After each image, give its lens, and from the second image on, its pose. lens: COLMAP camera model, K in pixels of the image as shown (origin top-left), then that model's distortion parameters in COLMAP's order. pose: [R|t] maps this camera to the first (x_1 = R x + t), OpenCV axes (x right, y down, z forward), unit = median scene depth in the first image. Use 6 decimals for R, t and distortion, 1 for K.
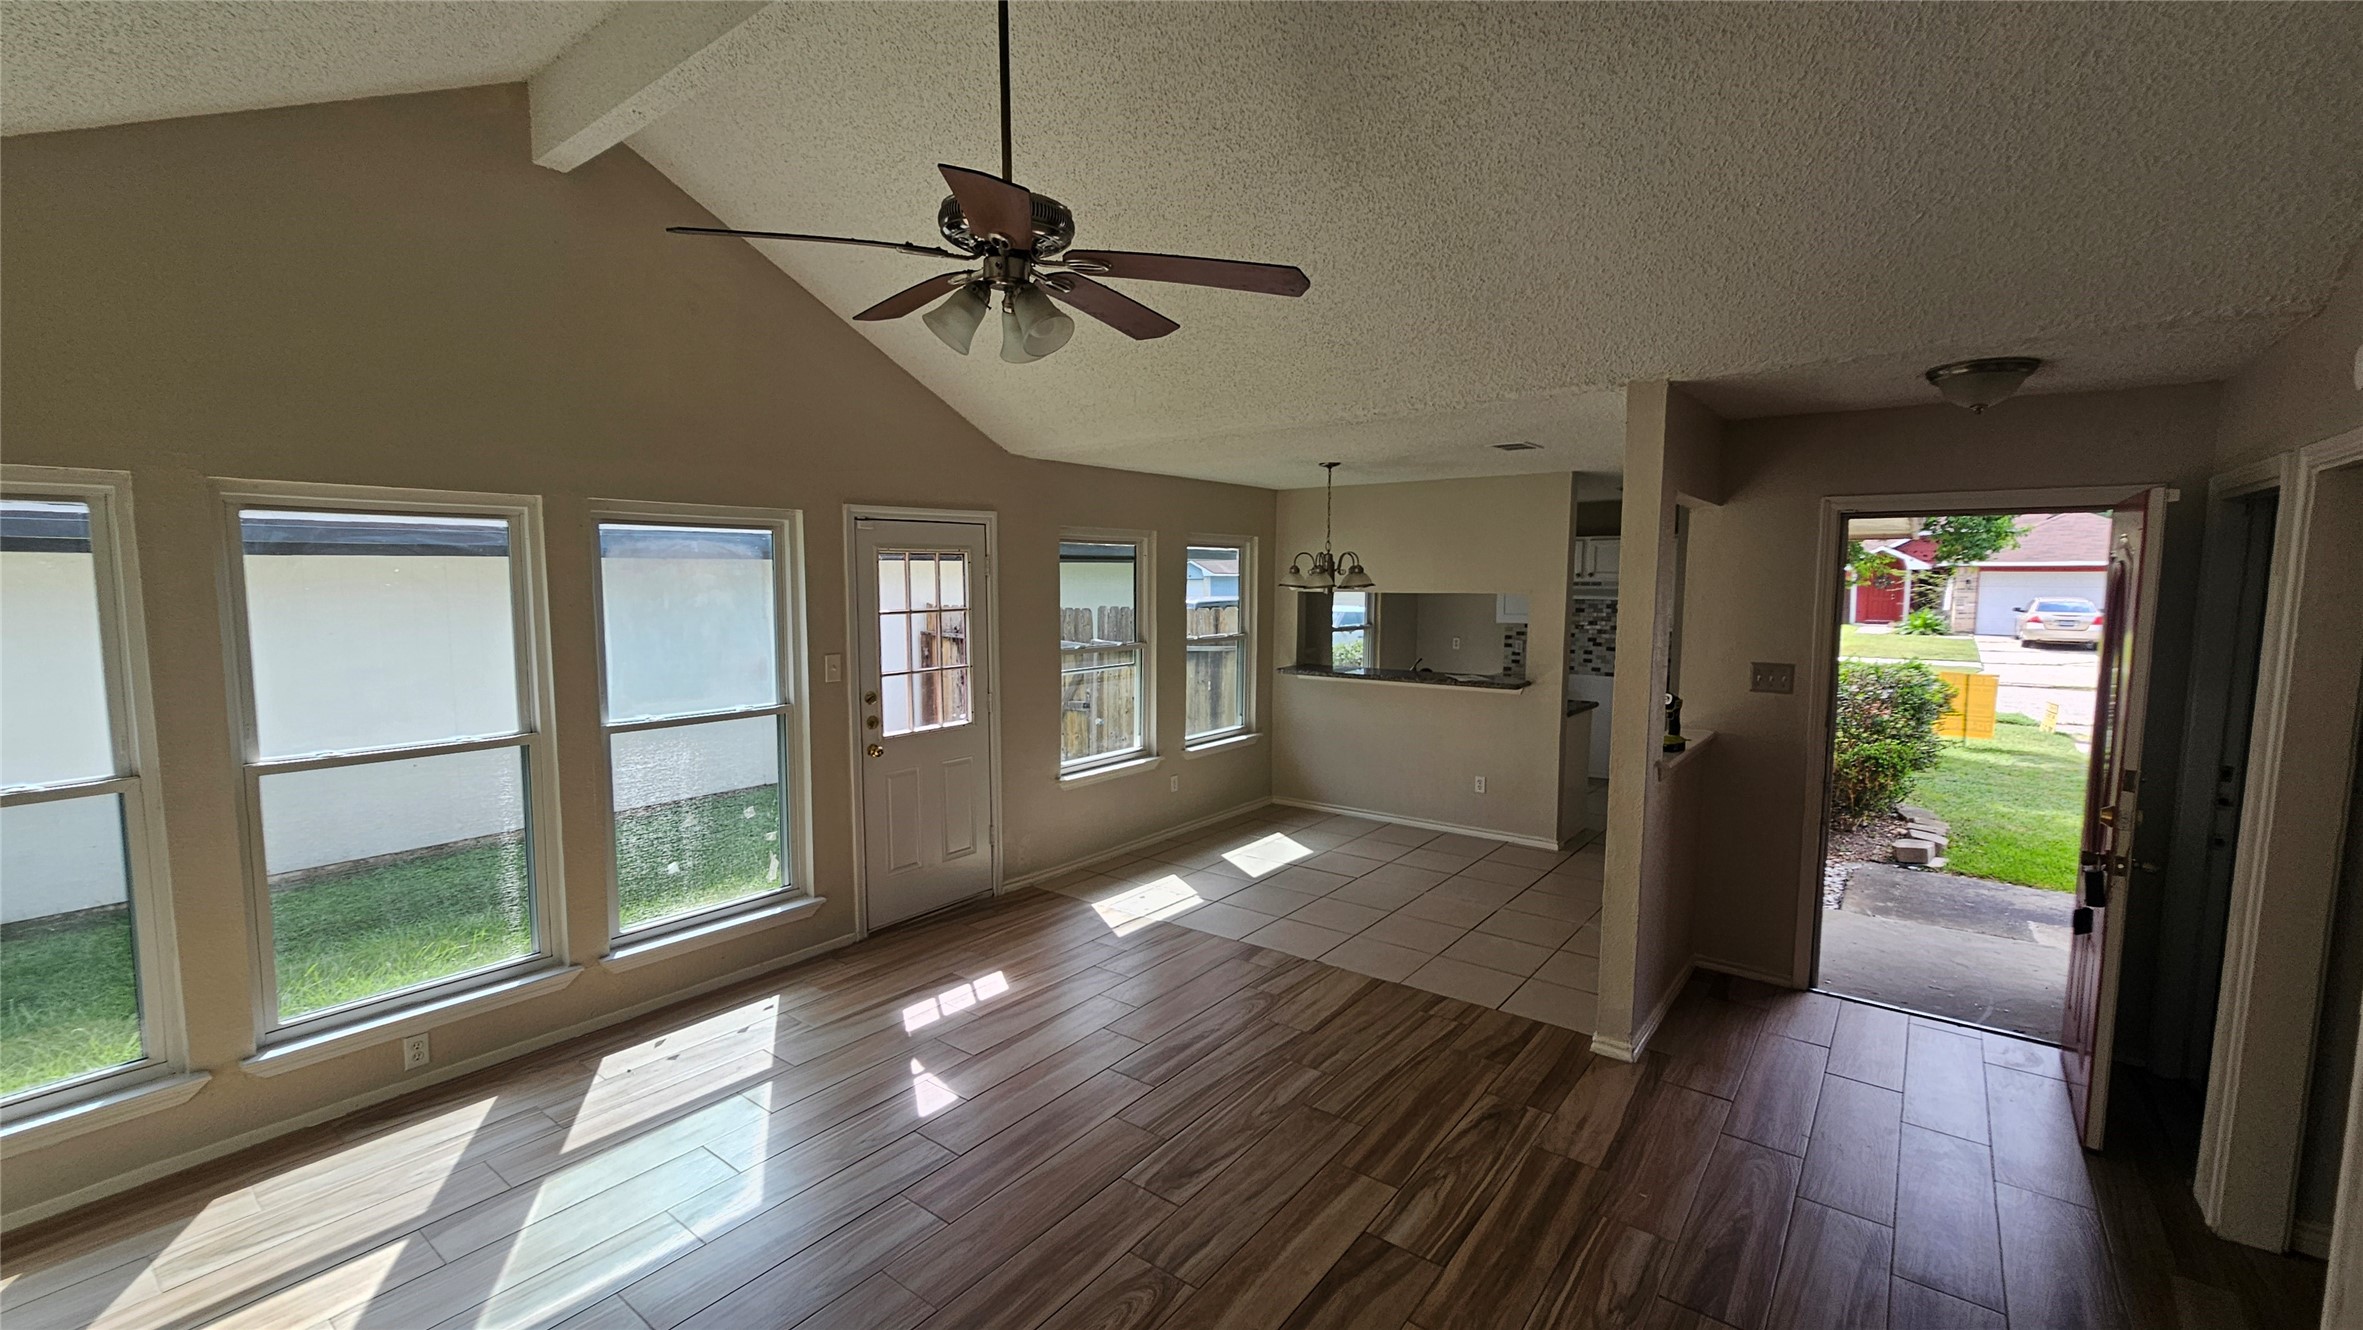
lens RADIAL K [[982.4, 0, 1181.5], [0, 982.4, 665.0], [0, 0, 1]] dist [0.003291, -0.000150]
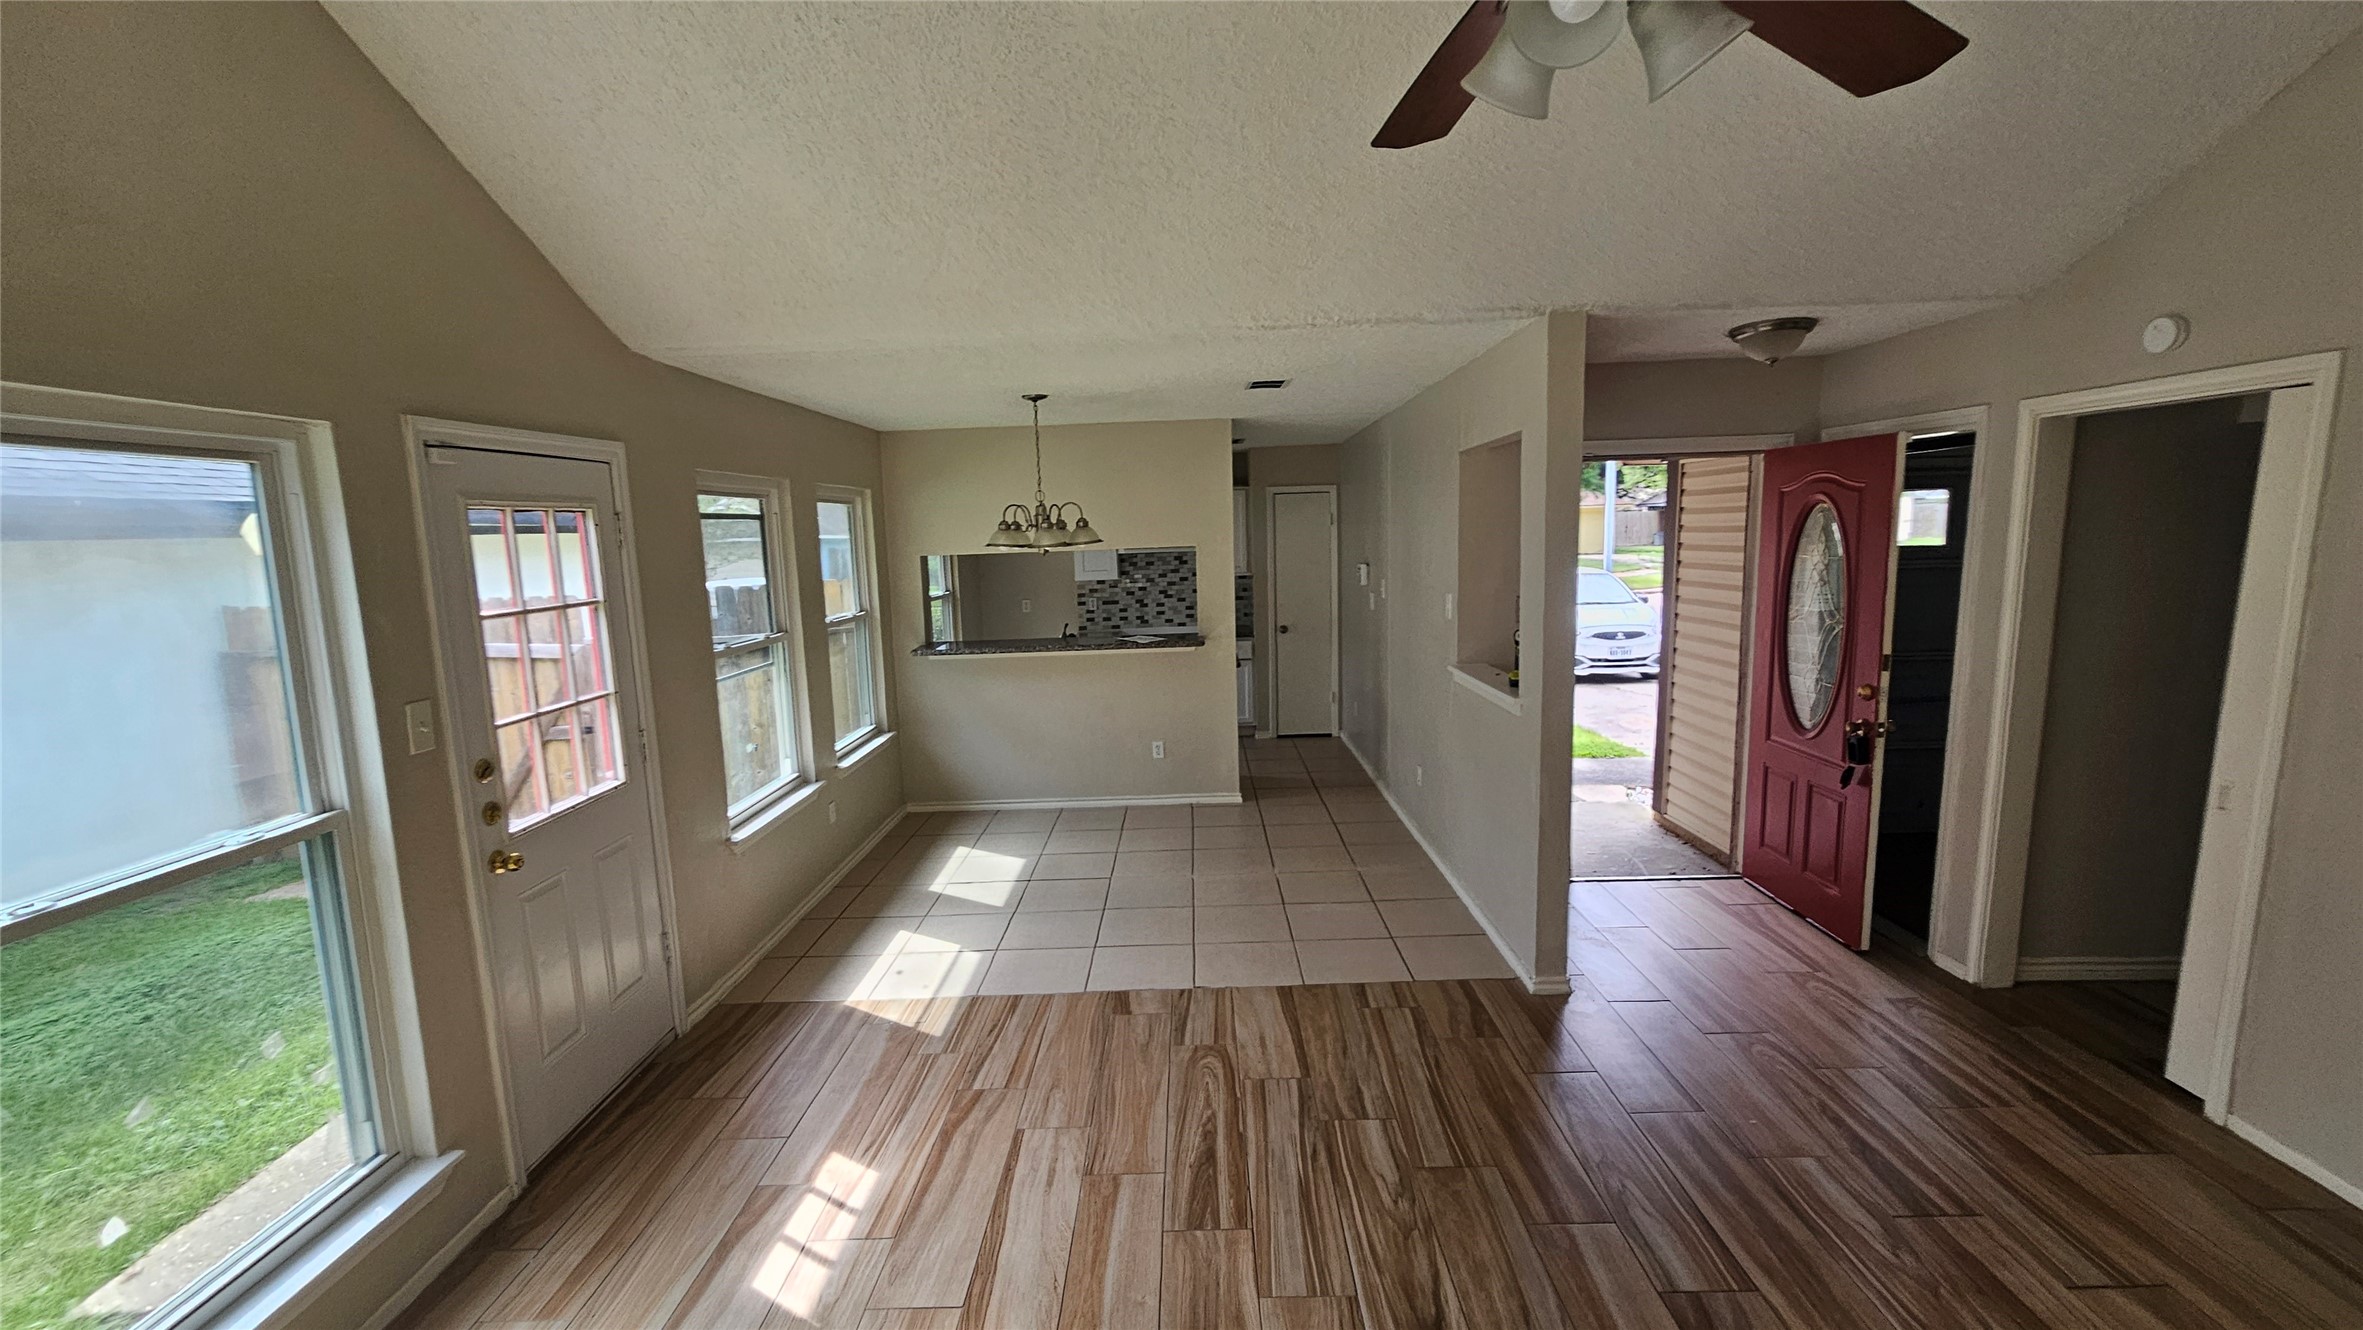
lens RADIAL K [[982.4, 0, 1181.5], [0, 982.4, 665.0], [0, 0, 1]] dist [0.003291, -0.000150]
pose [[0.801473, -0.109903, 0.587845, -0.294541], [0.089135, 0.993942, 0.064299, -0.024238], [-0.591350, 0.000864, 0.806414, 0.289135]]
